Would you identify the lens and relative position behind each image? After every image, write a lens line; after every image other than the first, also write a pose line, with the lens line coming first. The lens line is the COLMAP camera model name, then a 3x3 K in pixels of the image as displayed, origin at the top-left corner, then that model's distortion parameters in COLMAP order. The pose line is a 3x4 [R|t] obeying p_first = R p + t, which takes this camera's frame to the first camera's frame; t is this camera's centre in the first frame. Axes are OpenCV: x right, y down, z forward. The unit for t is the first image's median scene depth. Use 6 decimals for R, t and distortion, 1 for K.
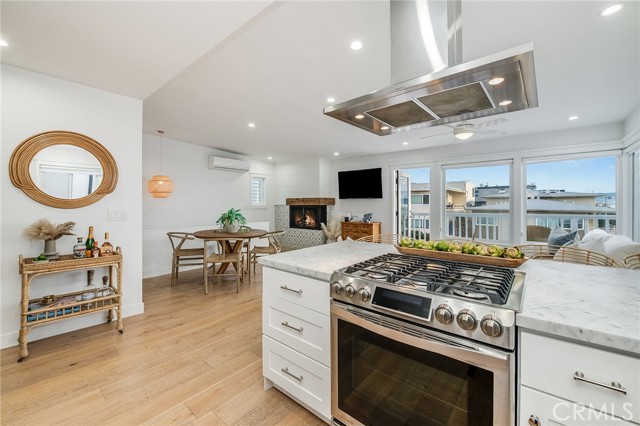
lens RADIAL K [[258.4, 0, 319.0], [0, 258.4, 203.8], [0, 0, 1]] dist [-0.015952, -0.000058]
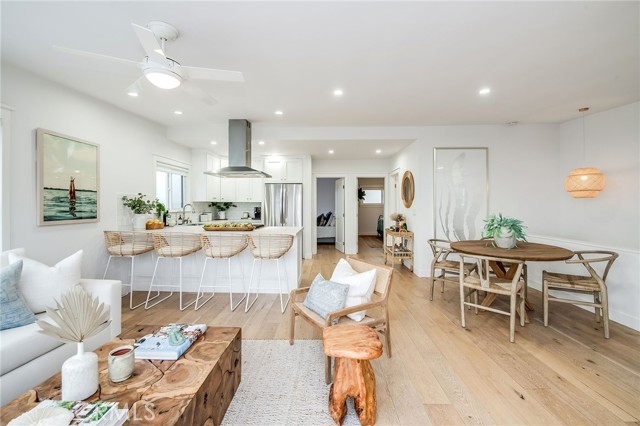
lens RADIAL K [[257.0, 0, 322.1], [0, 257.0, 203.9], [0, 0, 1]] dist [-0.010958, -0.000191]
pose [[-0.778079, 0.000038, -0.628166, 0.344136], [0.002925, 0.999989, -0.003563, -0.003527], [0.628160, -0.004610, -0.778071, 0.864956]]
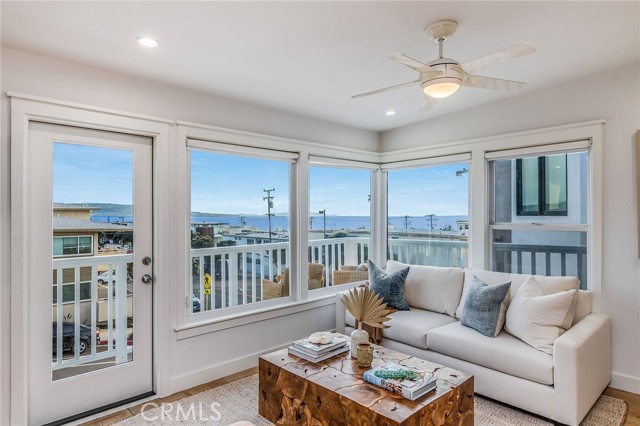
lens RADIAL K [[386.0, 0, 320.0], [0, 386.0, 213.0], [0, 0, 1]] dist [0.003158, 0.000568]
pose [[0.116894, 0.007606, 0.993115, -0.072279], [0.004554, 0.999956, -0.008194, -0.023464], [-0.993134, 0.005480, 0.116855, 0.603407]]
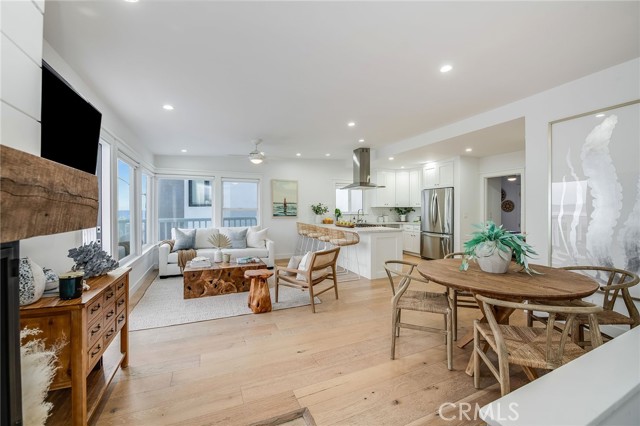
lens RADIAL K [[256.5, 0, 321.9], [0, 256.5, 211.9], [0, 0, 1]] dist [-0.000788, -0.000063]
pose [[-0.901984, -0.000790, 0.431769, -0.178052], [0.003019, 0.999962, 0.008136, -0.004083], [-0.431759, 0.008642, -0.901947, 1.105804]]
